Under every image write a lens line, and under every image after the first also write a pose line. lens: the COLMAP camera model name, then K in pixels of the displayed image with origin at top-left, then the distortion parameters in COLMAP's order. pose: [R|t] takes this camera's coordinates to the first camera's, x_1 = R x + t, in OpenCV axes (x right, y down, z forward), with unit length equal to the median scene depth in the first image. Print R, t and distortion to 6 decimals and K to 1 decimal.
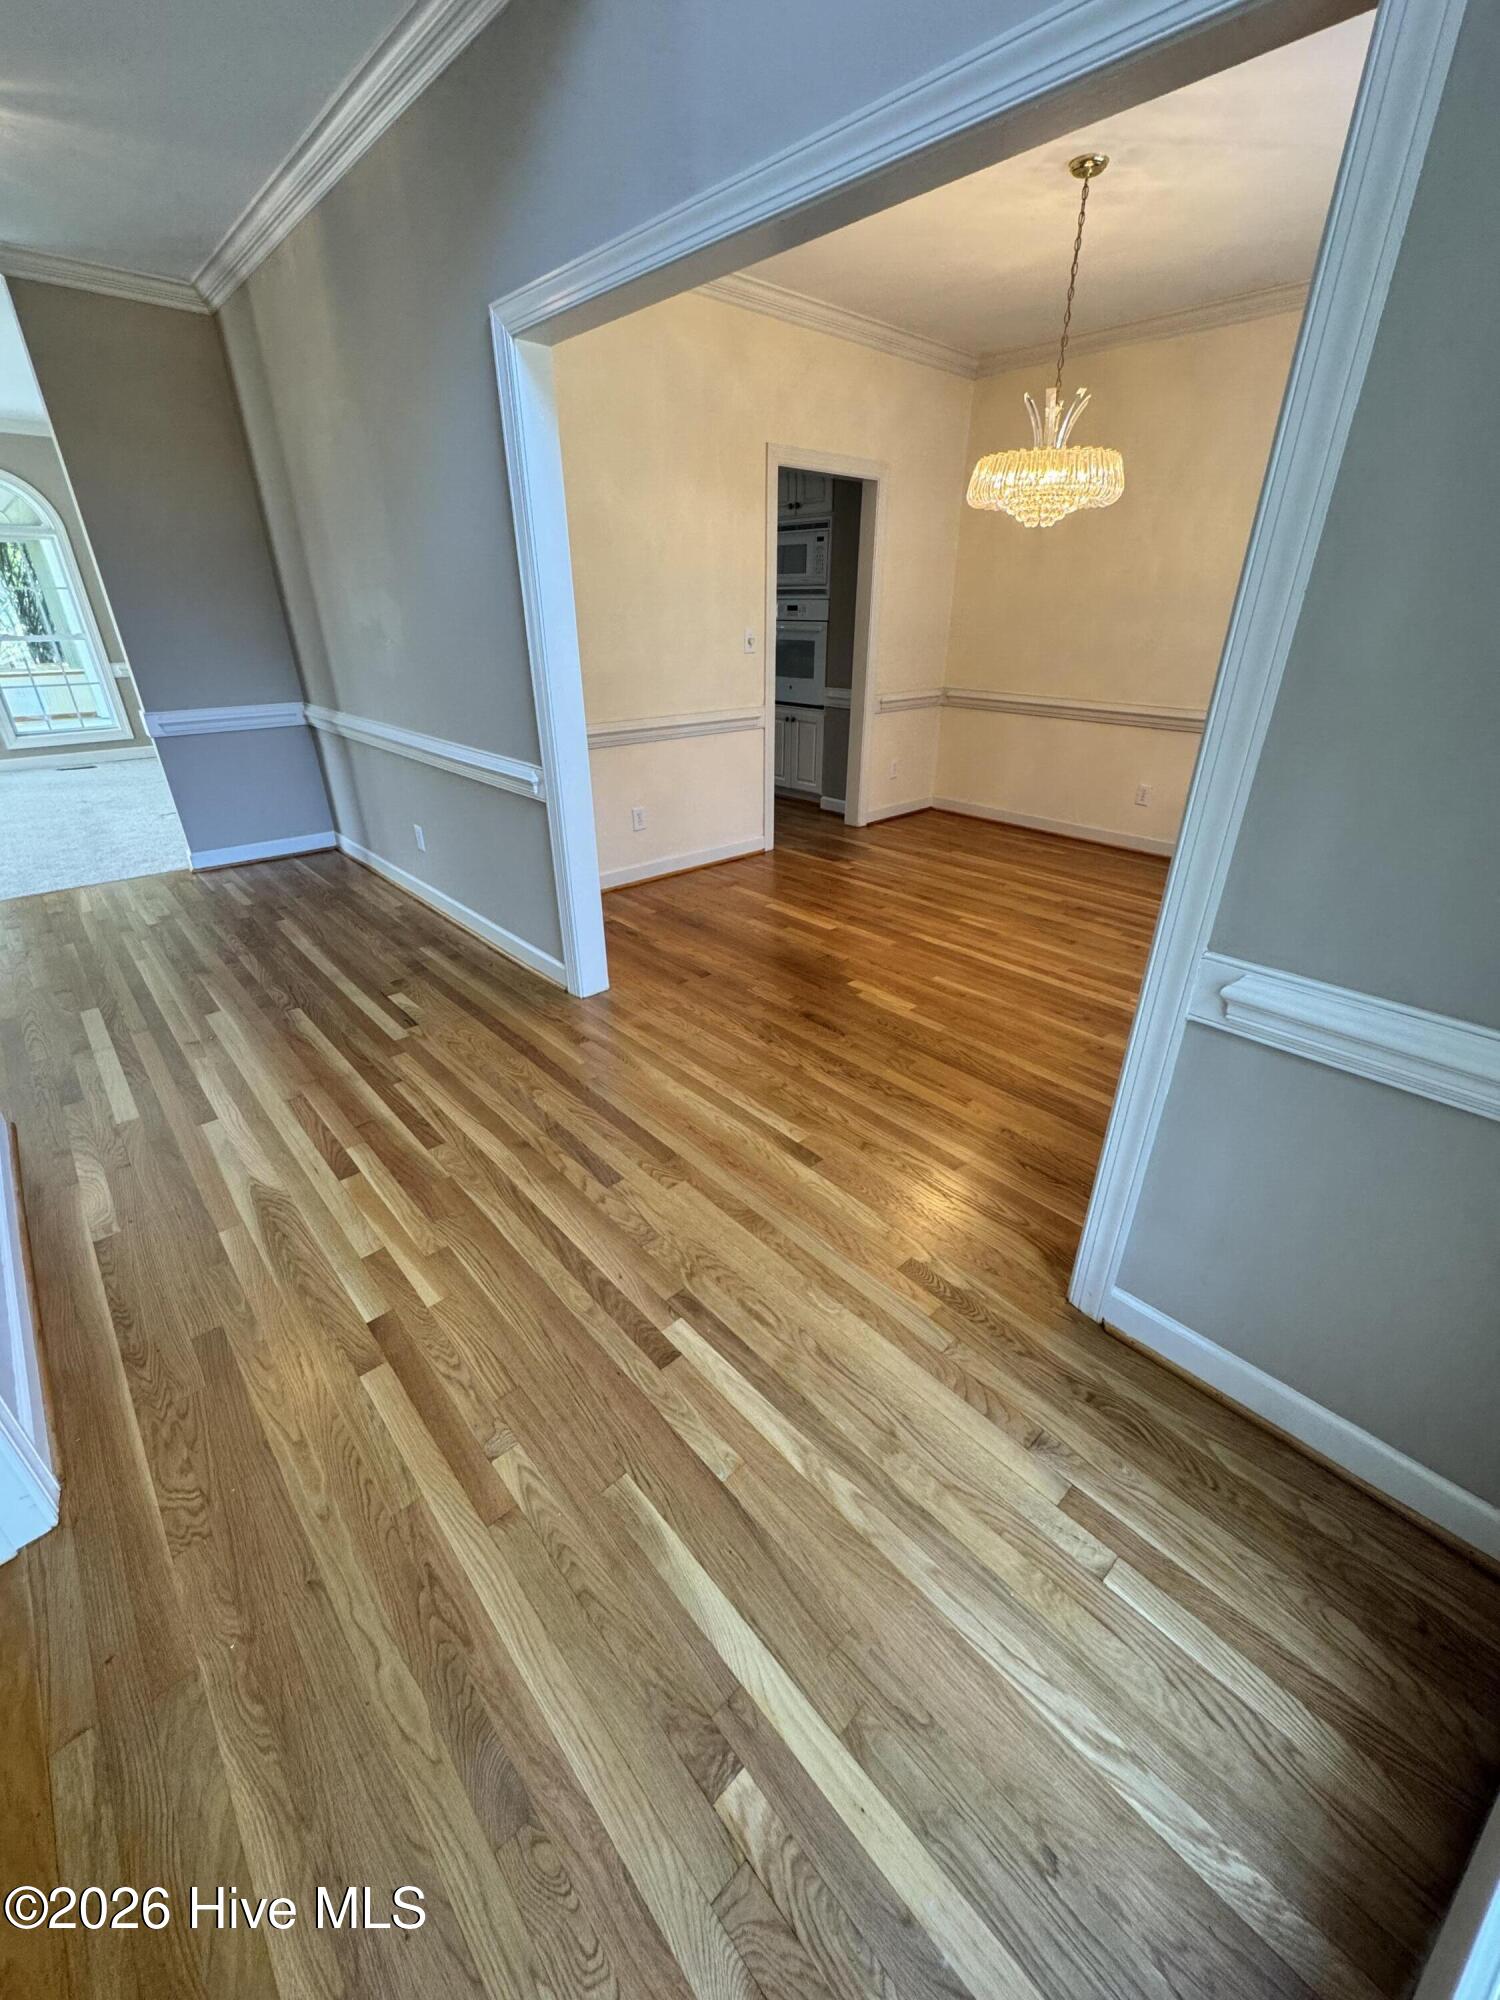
lens RADIAL K [[799.0, 0, 749.6], [0, 799.0, 996.1], [0, 0, 1]] dist [-0.006646, 0.000073]
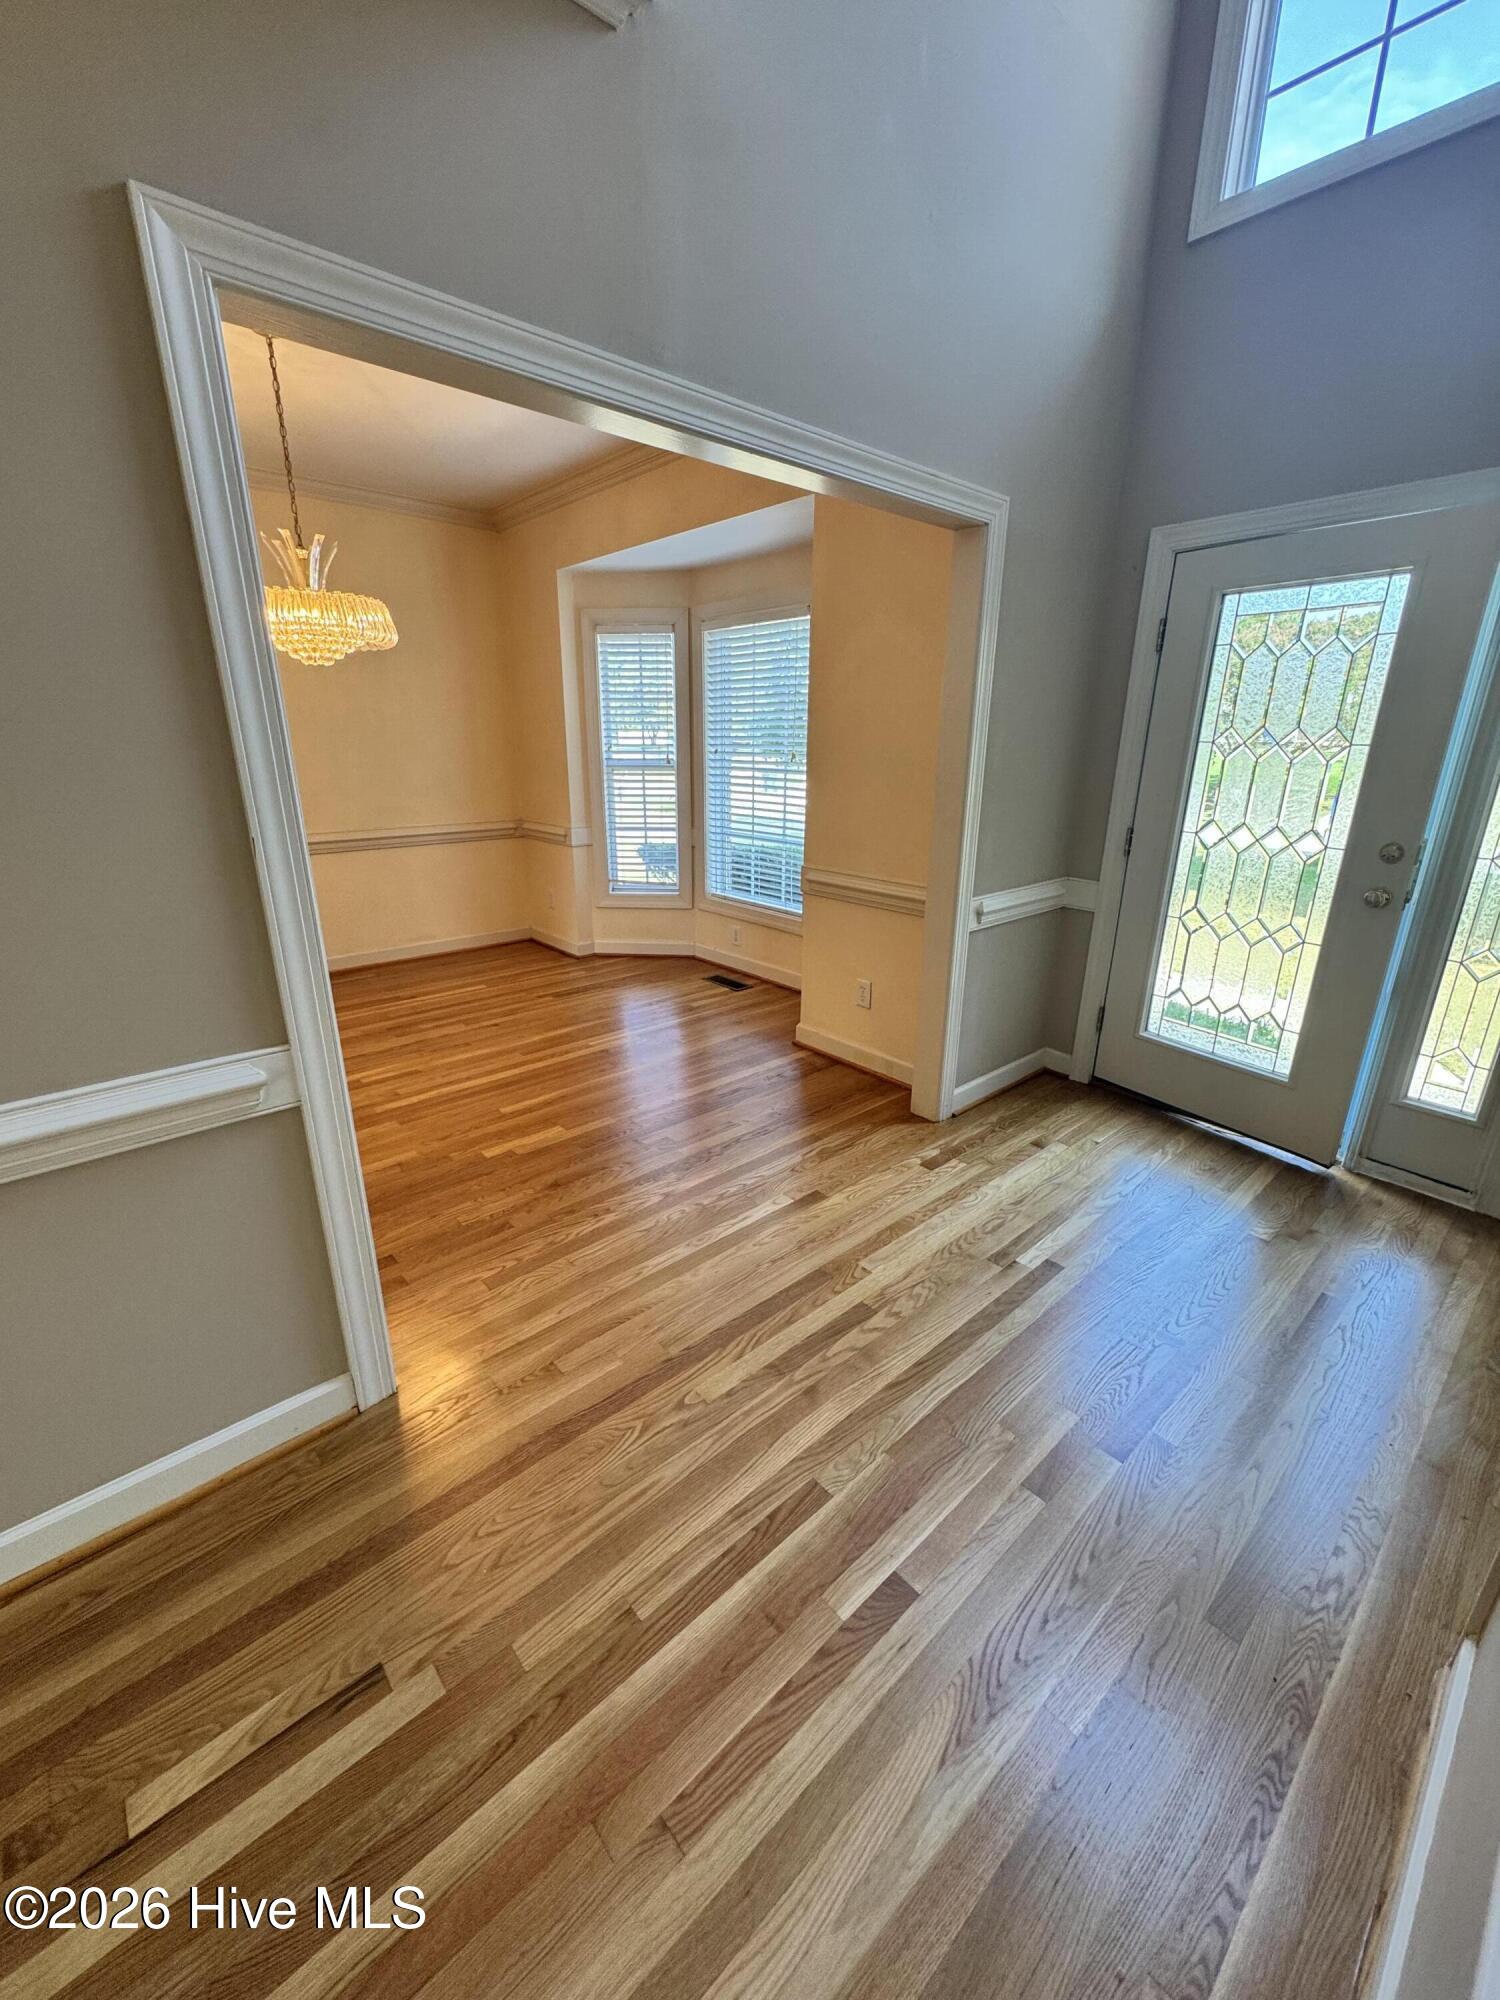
lens RADIAL K [[799.0, 0, 760.6], [0, 799.0, 1003.7], [0, 0, 1]] dist [-0.006646, 0.000073]
pose [[0.004214, -0.319401, 0.947610, -0.812375], [0.433869, 0.854364, 0.286042, -0.349796], [-0.900966, 0.409934, 0.142178, 0.689839]]
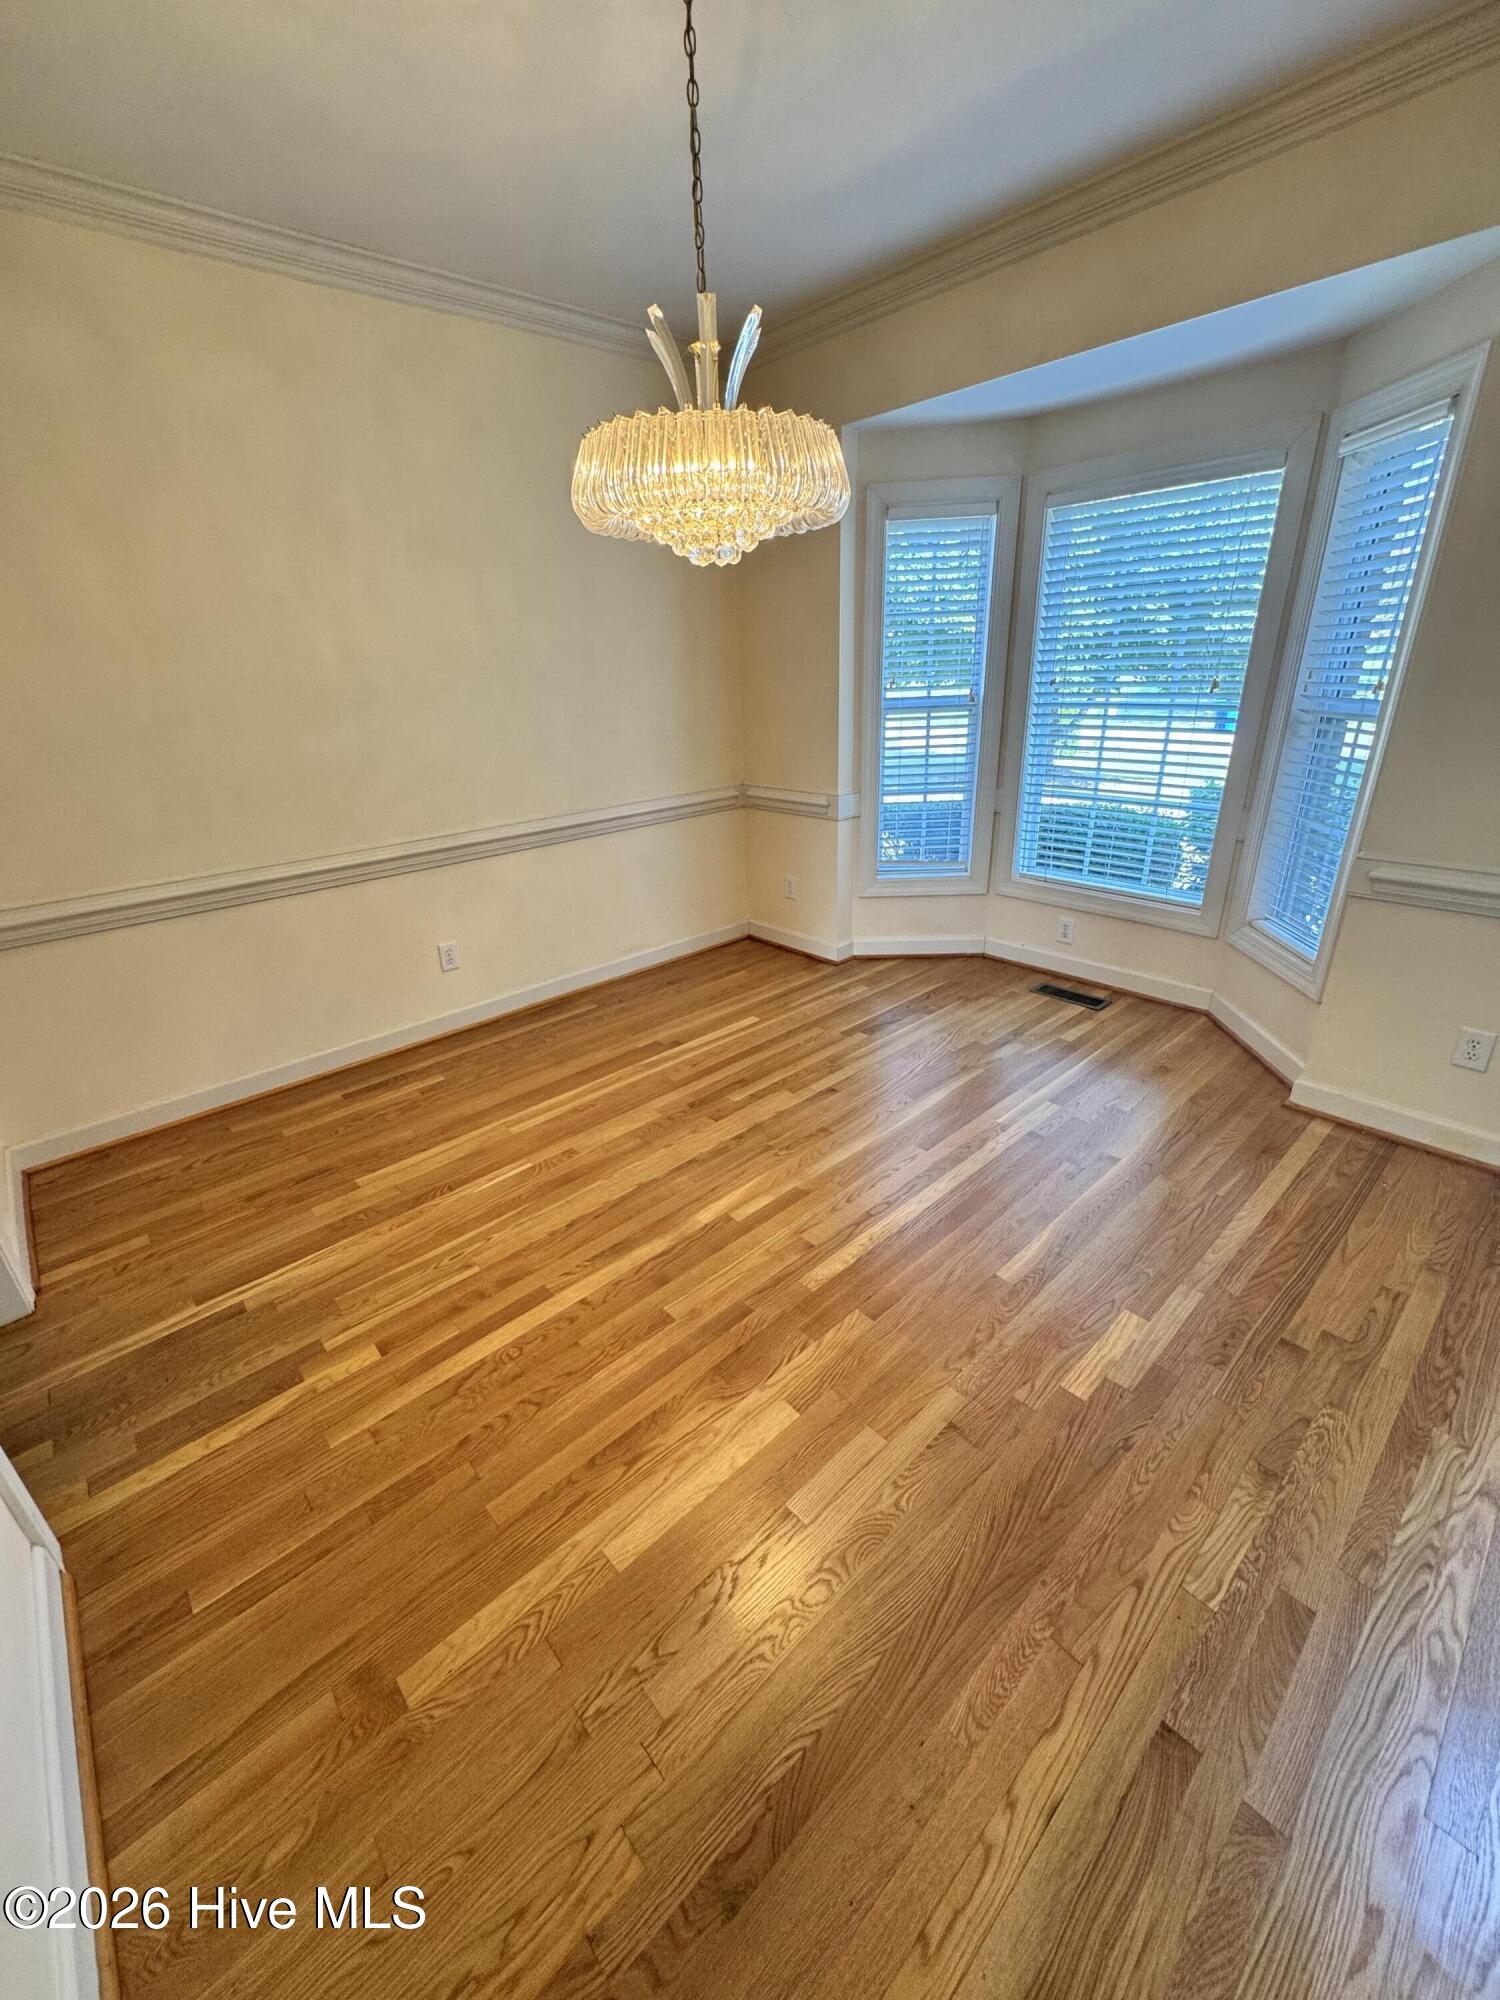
lens RADIAL K [[799.0, 0, 756.8], [0, 799.0, 1003.4], [0, 0, 1]] dist [-0.006646, 0.000073]
pose [[-0.005409, -0.398635, 0.917094, -0.315529], [0.474650, 0.806187, 0.353227, -0.644309], [-0.880158, 0.437209, 0.184851, 1.242633]]
